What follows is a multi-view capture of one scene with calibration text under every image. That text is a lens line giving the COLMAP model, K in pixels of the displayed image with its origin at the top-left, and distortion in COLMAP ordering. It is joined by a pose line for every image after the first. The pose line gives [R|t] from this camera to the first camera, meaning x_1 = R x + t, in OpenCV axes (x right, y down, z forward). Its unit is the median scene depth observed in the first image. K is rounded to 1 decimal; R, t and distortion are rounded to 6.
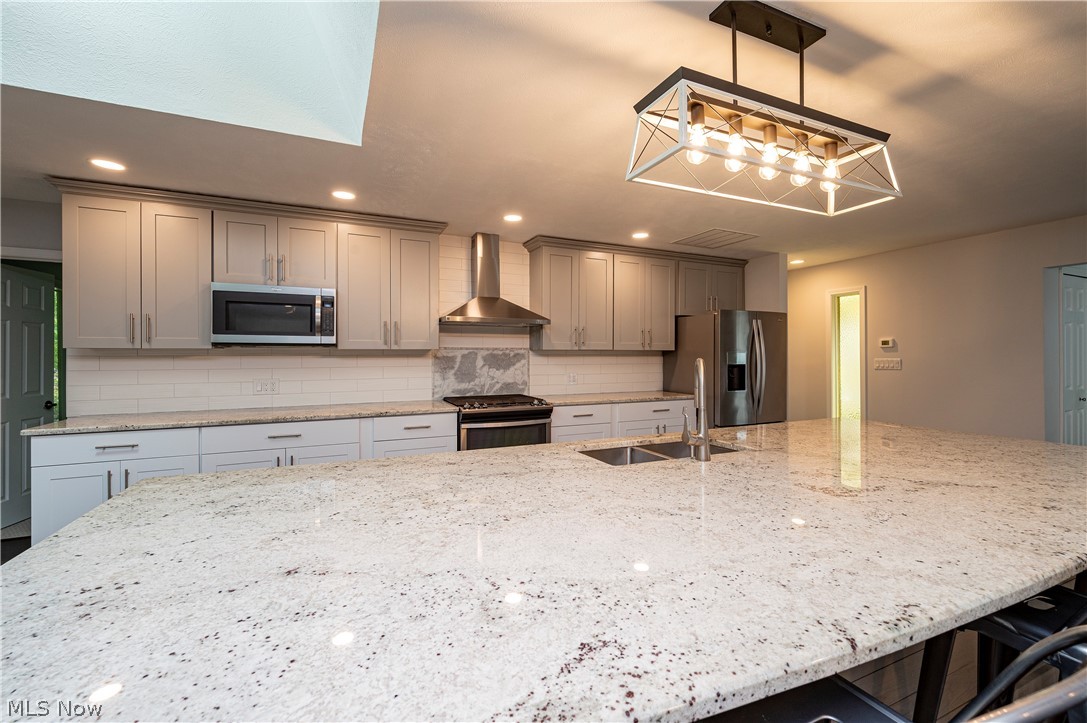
lens RADIAL K [[457.6, 0, 567.1], [0, 457.6, 357.2], [0, 0, 1]] dist [-0.001422, -0.000219]
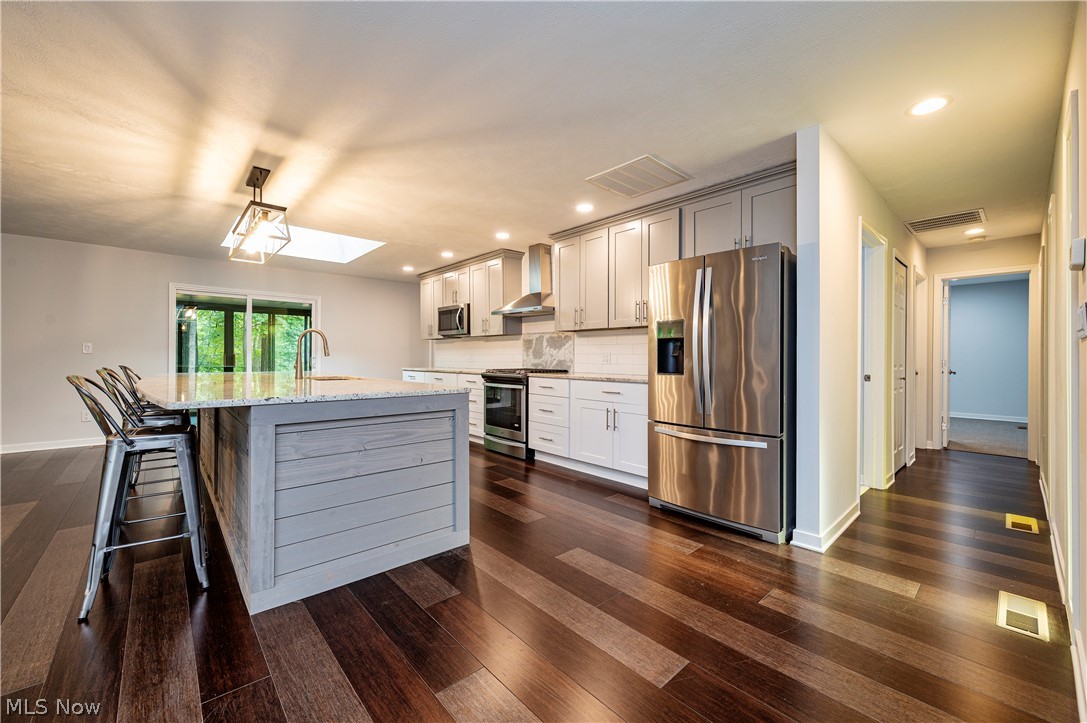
lens RADIAL K [[432.6, 0, 539.1], [0, 432.6, 358.1], [0, 0, 1]] dist [-0.001024, -0.000143]
pose [[0.279453, 0.007637, -0.960129, 1.025837], [-0.002145, 0.999971, 0.007329, 0.045499], [0.960157, 0.000012, 0.279462, 0.671133]]
